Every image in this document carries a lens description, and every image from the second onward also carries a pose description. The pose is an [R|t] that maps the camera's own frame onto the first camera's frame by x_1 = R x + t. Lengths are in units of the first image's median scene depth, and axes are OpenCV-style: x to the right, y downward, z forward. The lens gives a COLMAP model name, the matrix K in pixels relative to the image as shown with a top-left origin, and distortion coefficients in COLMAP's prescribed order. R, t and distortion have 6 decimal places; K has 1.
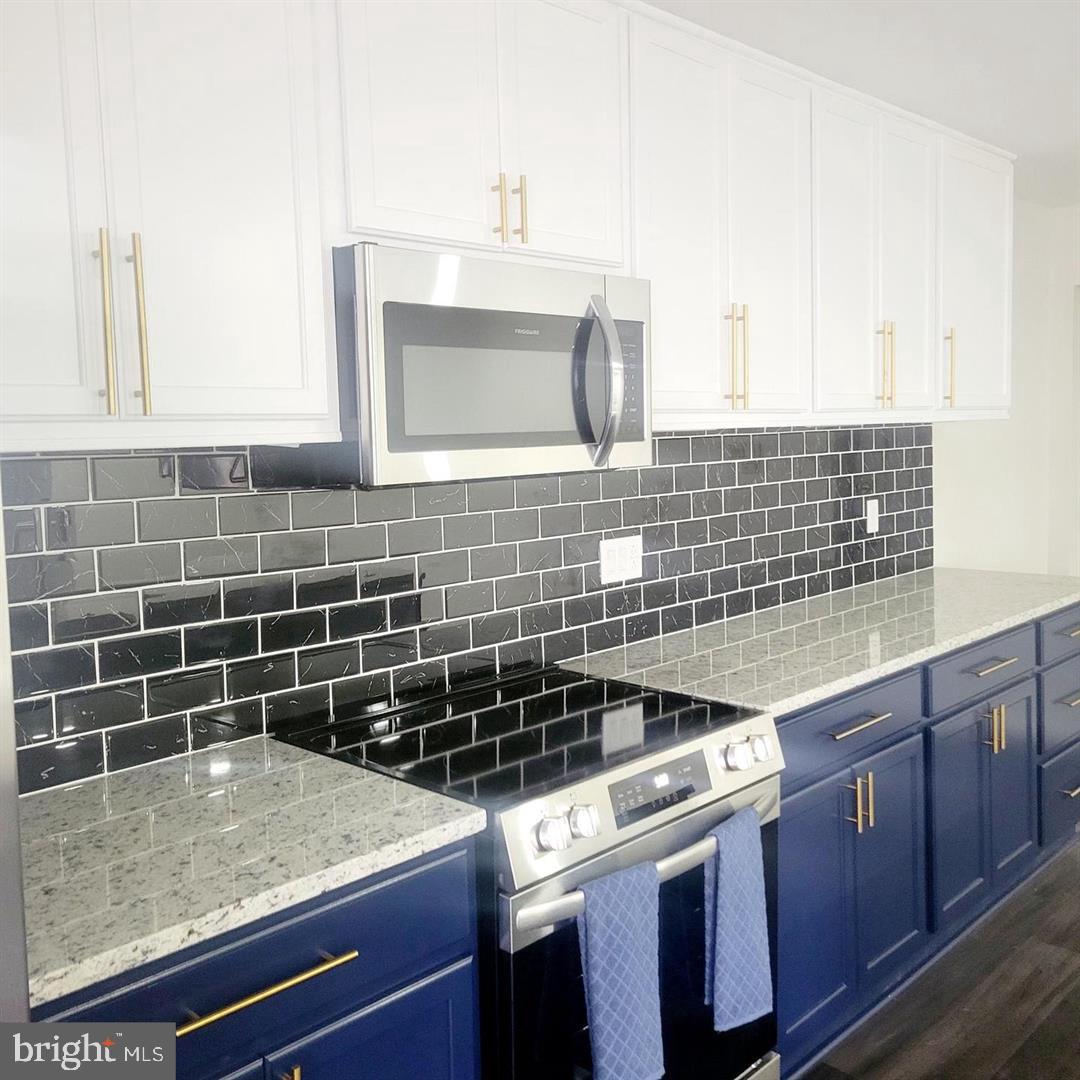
lens RADIAL K [[1081.9, 0, 544.2], [0, 1081.9, 521.1], [0, 0, 1]] dist [0.048985, 0.000402]
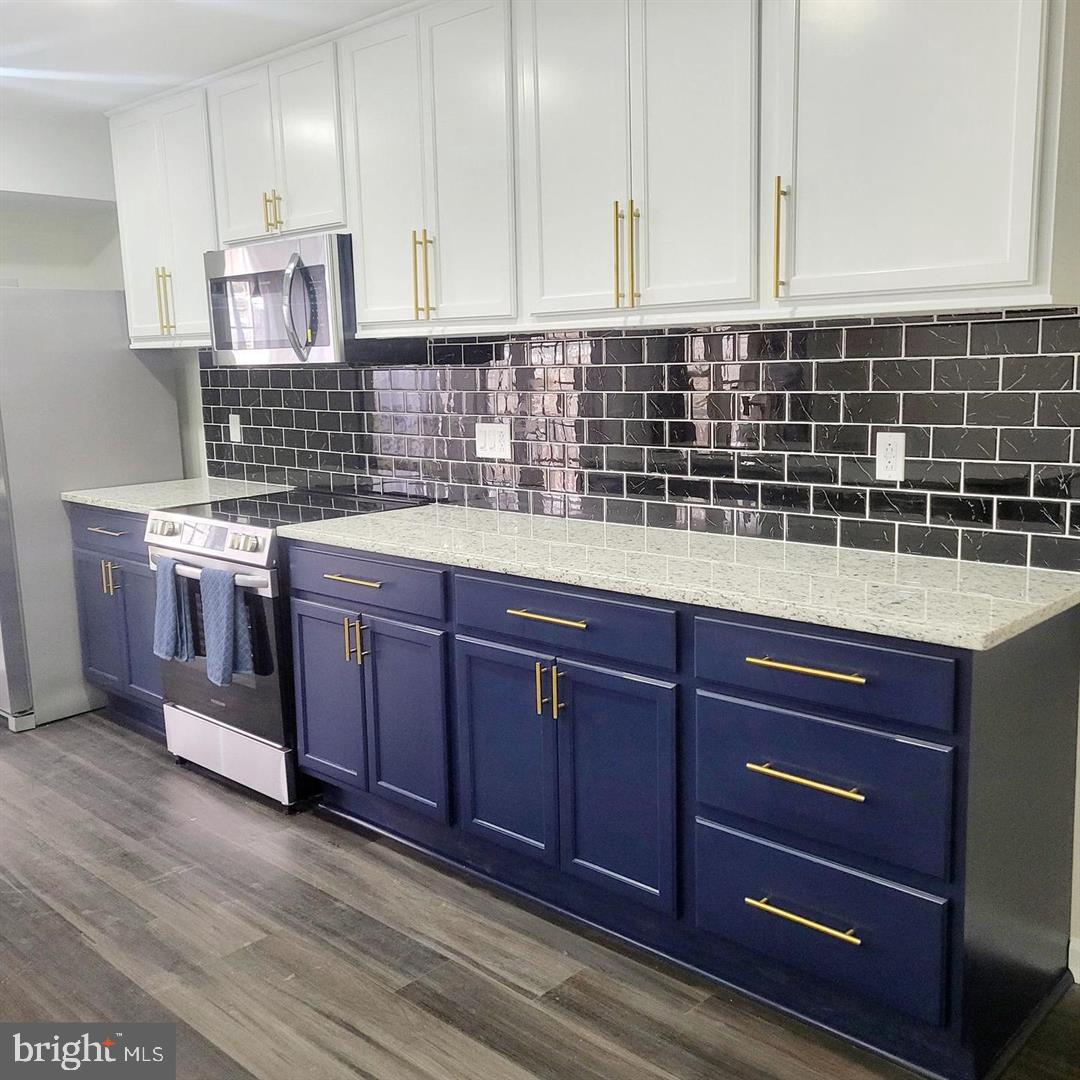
lens RADIAL K [[1081.9, 0, 544.2], [0, 1081.9, 521.1], [0, 0, 1]] dist [0.048985, 0.000402]
pose [[0.010553, 0.188003, -0.982112, 1.133915], [-0.049572, 0.981057, 0.187268, -0.094784], [0.998715, 0.046709, 0.019673, 0.902619]]
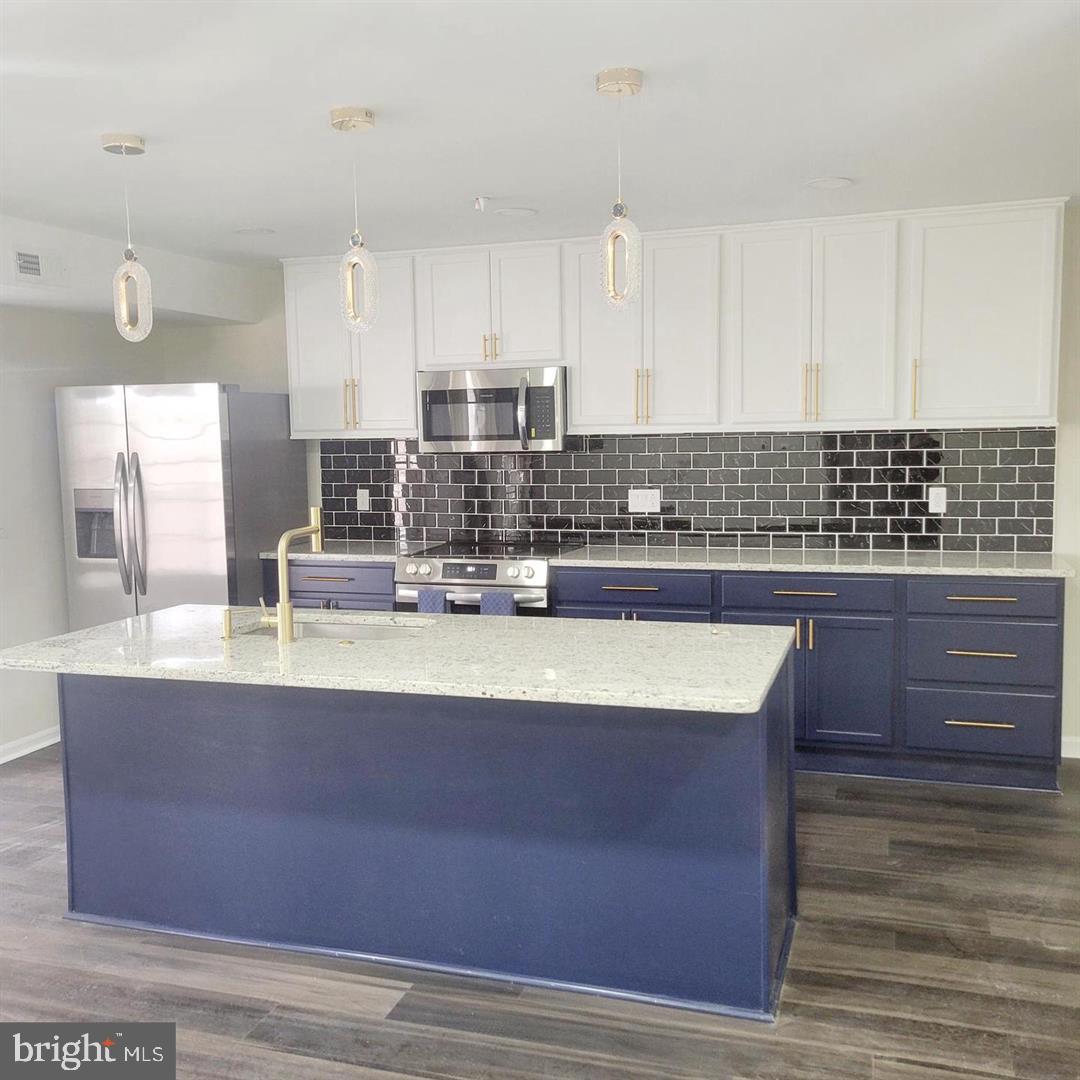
lens RADIAL K [[1081.9, 0, 544.2], [0, 1081.9, 521.1], [0, 0, 1]] dist [0.048985, 0.000402]
pose [[0.427525, 0.104922, -0.897894, 1.479401], [-0.067155, 0.994184, 0.084198, -0.067135], [0.901506, 0.024302, 0.432084, 0.022809]]
